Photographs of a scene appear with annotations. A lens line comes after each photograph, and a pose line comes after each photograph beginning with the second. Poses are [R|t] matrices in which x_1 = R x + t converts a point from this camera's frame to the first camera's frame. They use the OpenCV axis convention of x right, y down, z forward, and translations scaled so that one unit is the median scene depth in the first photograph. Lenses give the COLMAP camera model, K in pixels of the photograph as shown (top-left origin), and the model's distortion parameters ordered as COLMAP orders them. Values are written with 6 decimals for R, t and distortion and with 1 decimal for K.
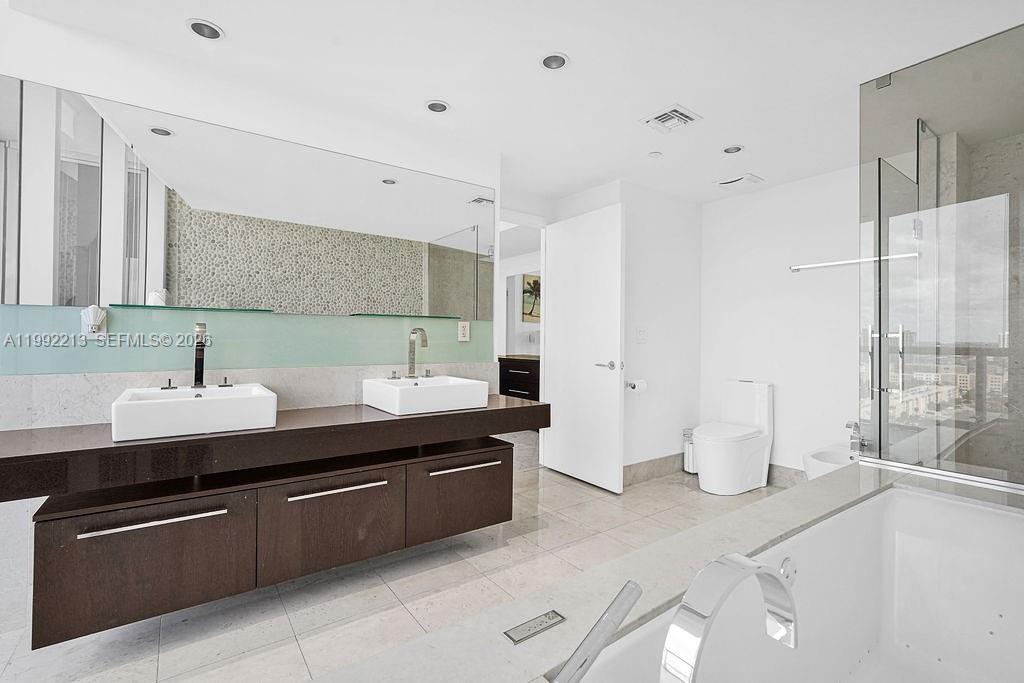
lens RADIAL K [[458.6, 0, 520.5], [0, 458.6, 342.6], [0, 0, 1]] dist [0.000235, 0.000058]
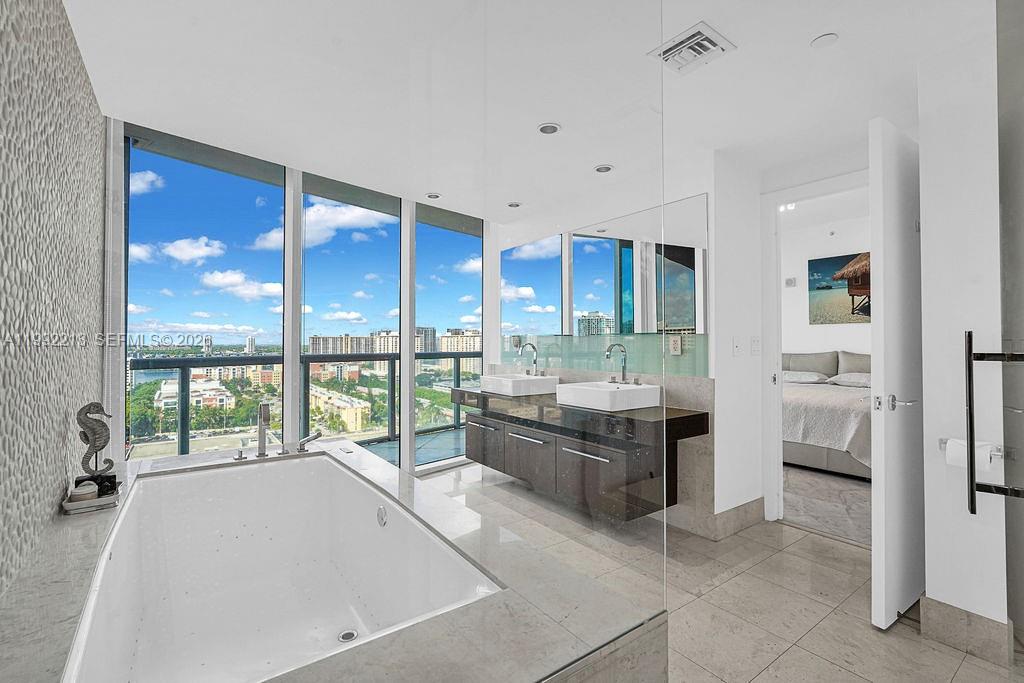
lens RADIAL K [[458.6, 0, 520.5], [0, 458.6, 342.6], [0, 0, 1]] dist [0.000235, 0.000058]
pose [[-0.027200, -0.033308, -0.999075, 1.018885], [0.002768, 0.999438, -0.033395, 0.002920], [0.999626, -0.003674, -0.027092, 0.744862]]
